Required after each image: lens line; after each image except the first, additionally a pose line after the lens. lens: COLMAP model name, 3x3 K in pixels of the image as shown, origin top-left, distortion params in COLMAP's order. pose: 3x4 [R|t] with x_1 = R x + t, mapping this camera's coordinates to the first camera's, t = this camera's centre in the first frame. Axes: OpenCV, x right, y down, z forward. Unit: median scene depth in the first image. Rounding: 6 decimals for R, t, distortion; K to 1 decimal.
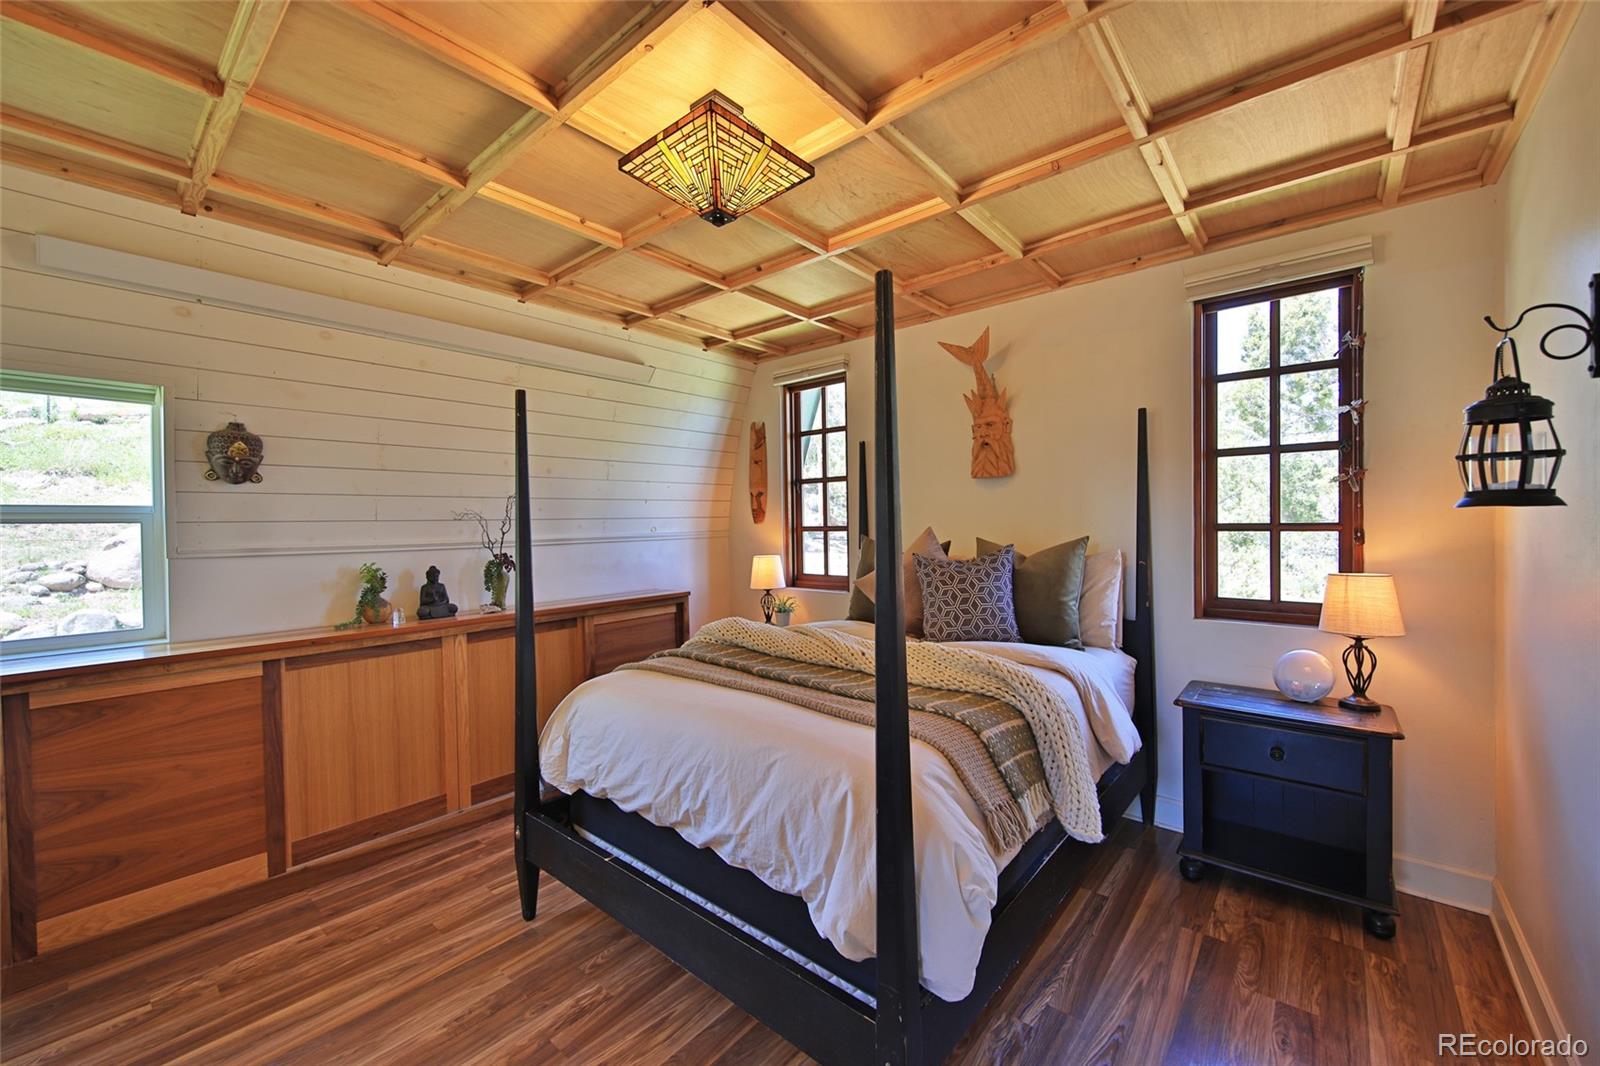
lens RADIAL K [[627.9, 0, 802.6], [0, 627.9, 527.6], [0, 0, 1]] dist [0.000389, 0.000009]
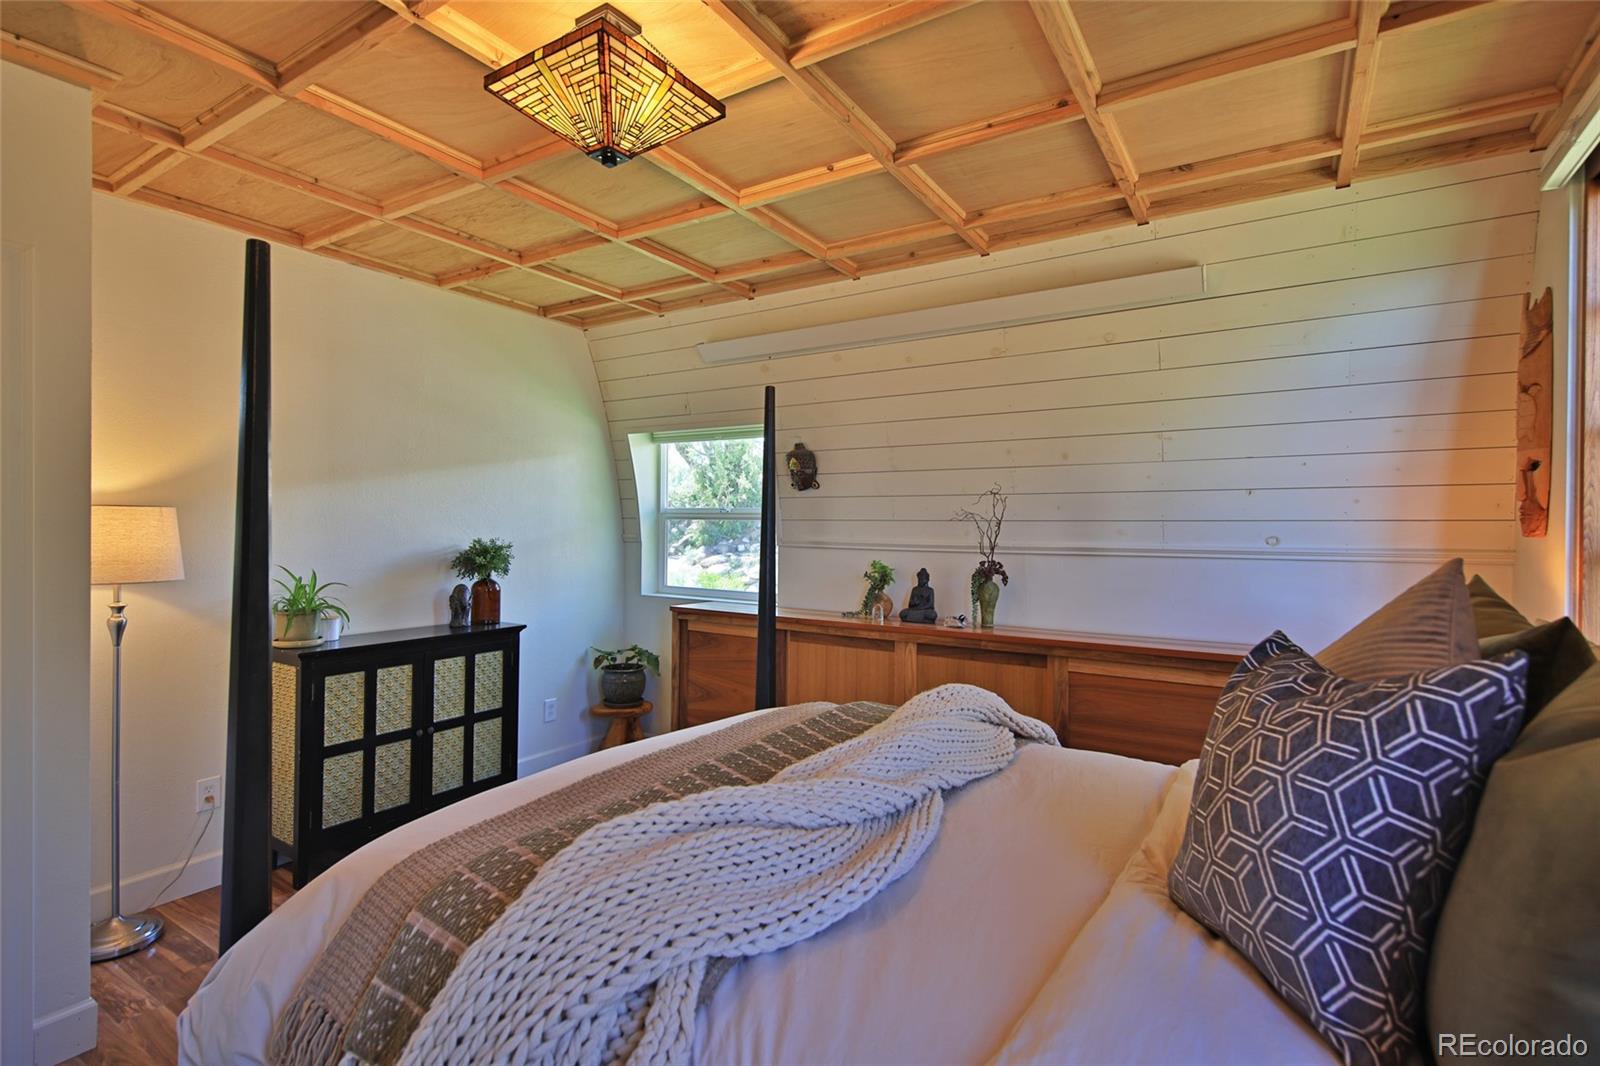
lens RADIAL K [[757.1, 0, 802.8], [0, 757.1, 530.0], [0, 0, 1]] dist [0.004564, 0.000225]
pose [[0.131495, 0.022309, -0.991066, 0.549863], [-0.018648, 0.999625, 0.020028, -0.017454], [0.991141, 0.015848, 0.131862, 0.691113]]
